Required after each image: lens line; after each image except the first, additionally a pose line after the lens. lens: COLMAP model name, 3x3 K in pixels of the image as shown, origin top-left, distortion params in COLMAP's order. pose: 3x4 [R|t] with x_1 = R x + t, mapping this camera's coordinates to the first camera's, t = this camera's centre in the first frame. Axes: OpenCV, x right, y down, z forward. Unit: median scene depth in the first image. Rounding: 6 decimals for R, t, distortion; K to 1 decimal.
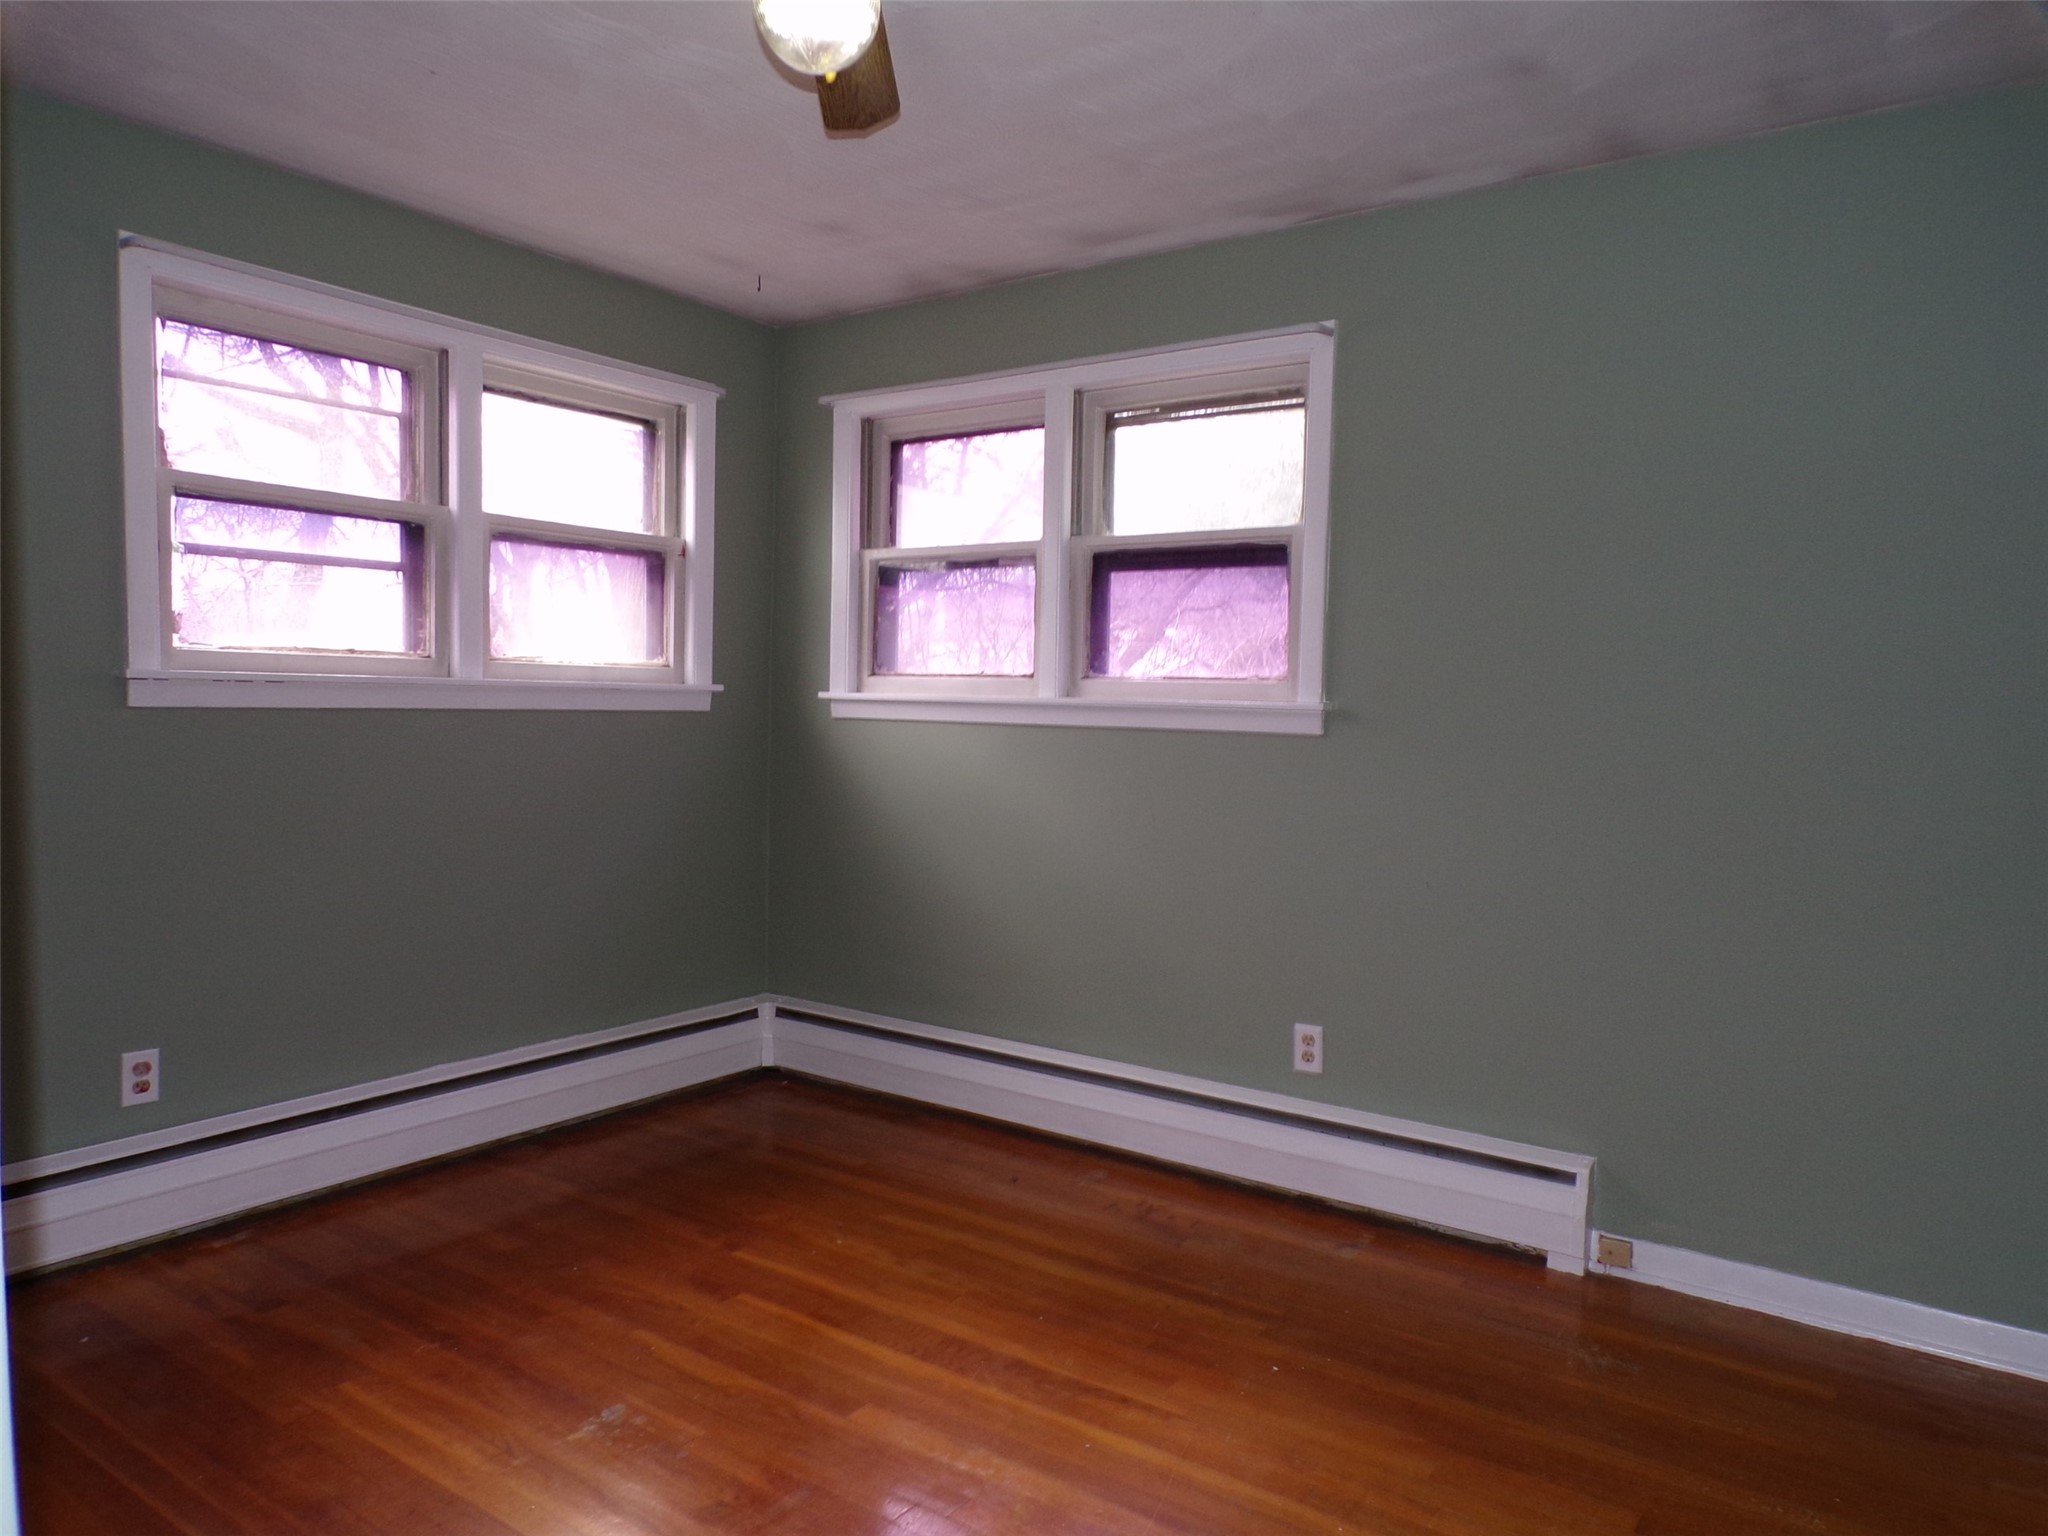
lens RADIAL K [[1409.7, 0, 1023.7], [0, 1409.7, 819.2], [0, 0, 1]] dist [-0.000407, 0.000659]
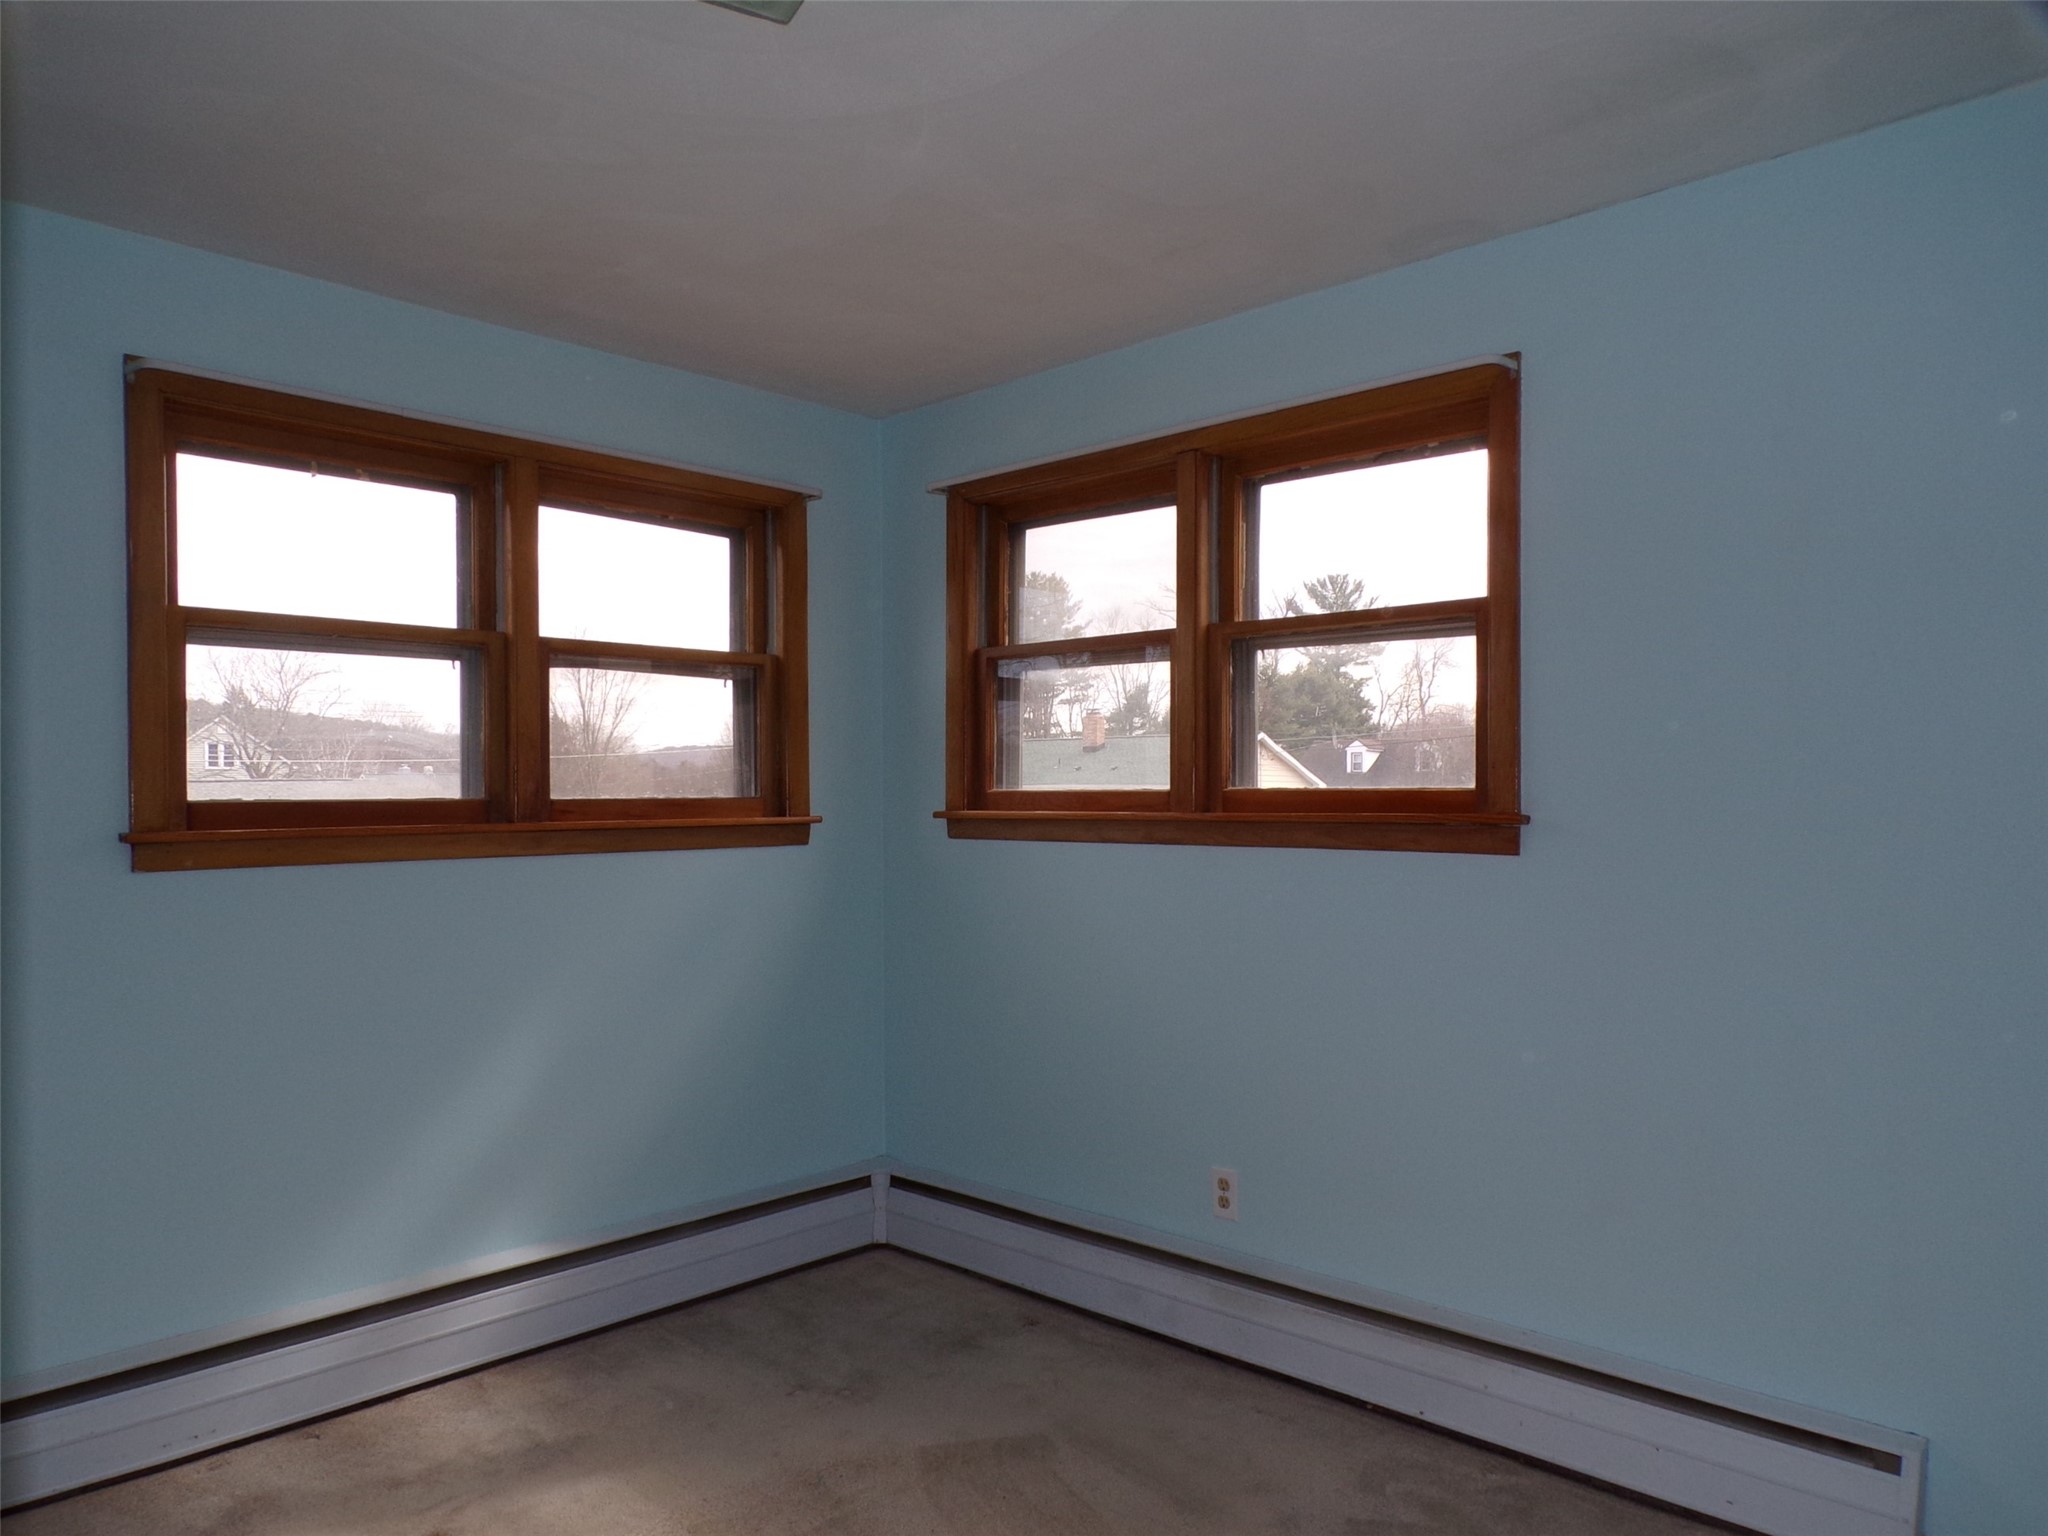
lens RADIAL K [[1409.7, 0, 1023.7], [0, 1409.7, 819.2], [0, 0, 1]] dist [-0.000407, 0.000659]
pose [[0.985502, -0.043039, -0.164116, 0.064955], [0.030529, 0.996486, -0.078001, -0.017073], [0.166896, 0.071860, 0.983352, 0.154697]]
